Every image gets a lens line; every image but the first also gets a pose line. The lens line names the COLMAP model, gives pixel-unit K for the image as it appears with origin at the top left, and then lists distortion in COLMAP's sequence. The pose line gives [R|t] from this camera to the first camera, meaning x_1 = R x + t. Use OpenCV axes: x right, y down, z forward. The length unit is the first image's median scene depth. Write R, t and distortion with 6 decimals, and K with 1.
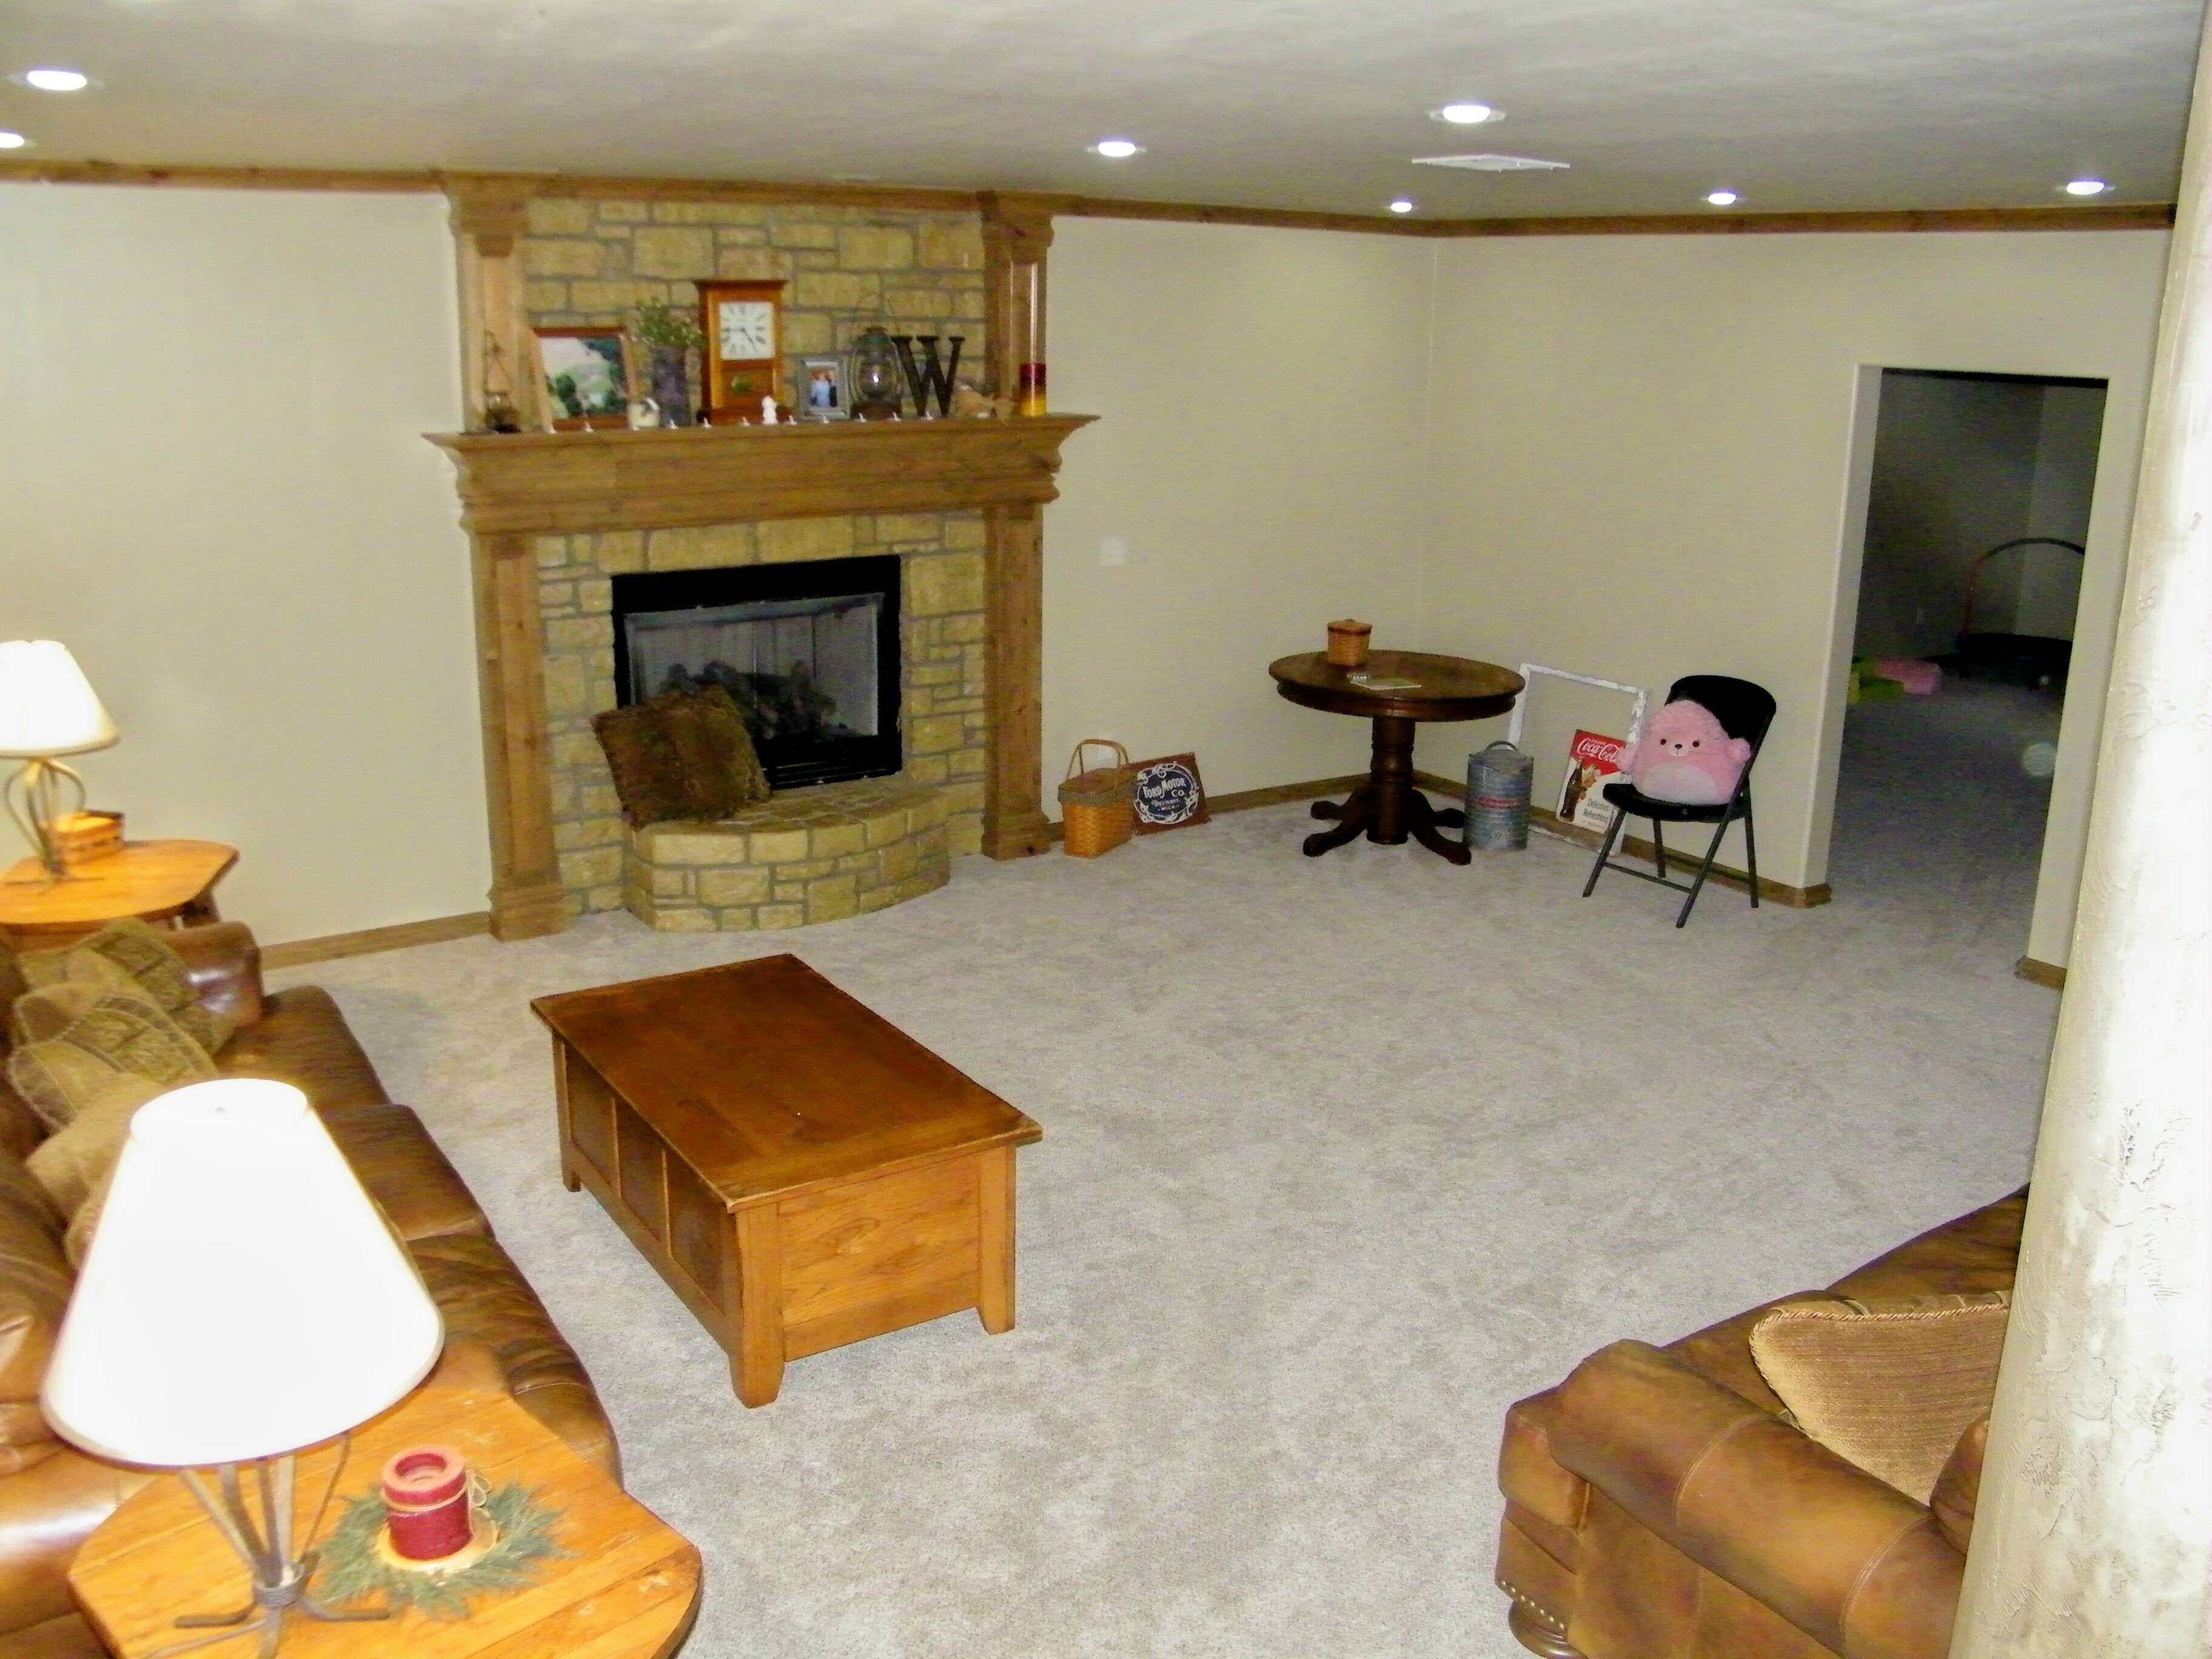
lens RADIAL K [[1898.8, 0, 1109.3], [0, 1898.8, 835.5], [0, 0, 1]] dist [-0.186563, 0.154475]
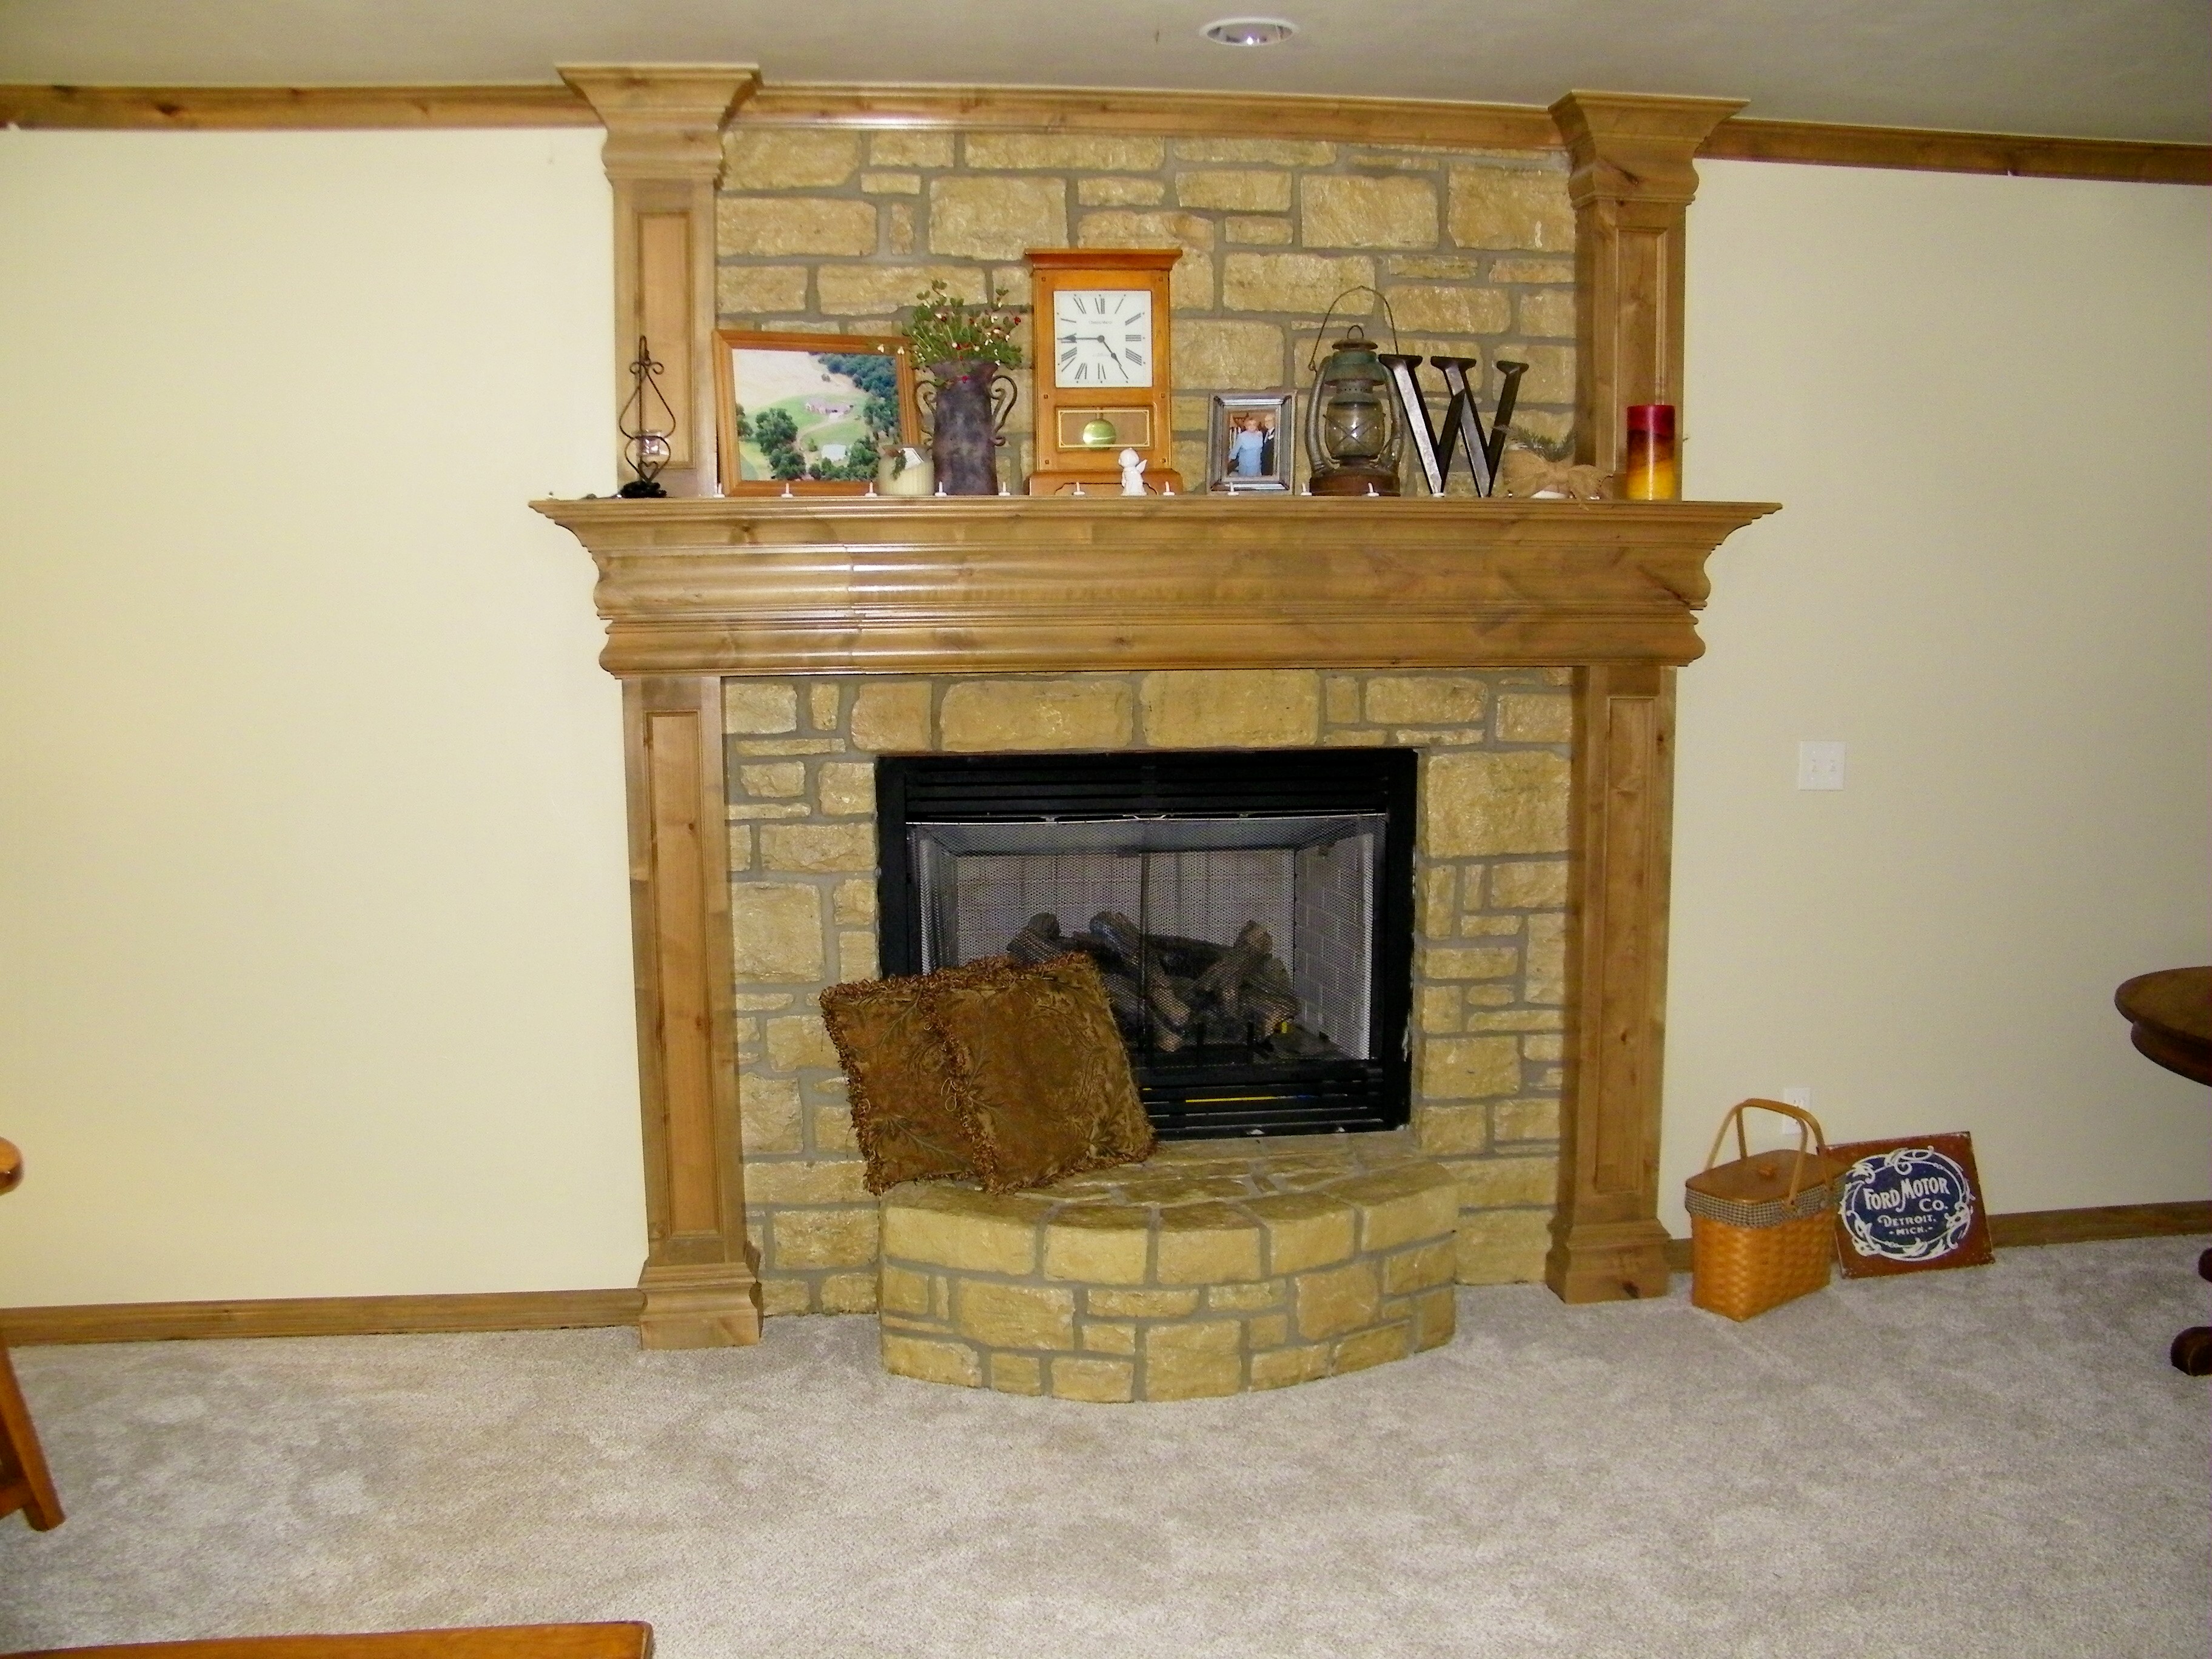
lens RADIAL K [[1898.8, 0, 1108.4], [0, 1898.8, 791.6], [0, 0, 1]] dist [-0.186563, 0.154475]
pose [[0.891834, 0.033511, -0.451120, 0.067712], [-0.103994, 0.985731, -0.132364, -0.052933], [0.440247, 0.164960, 0.882593, 0.477313]]
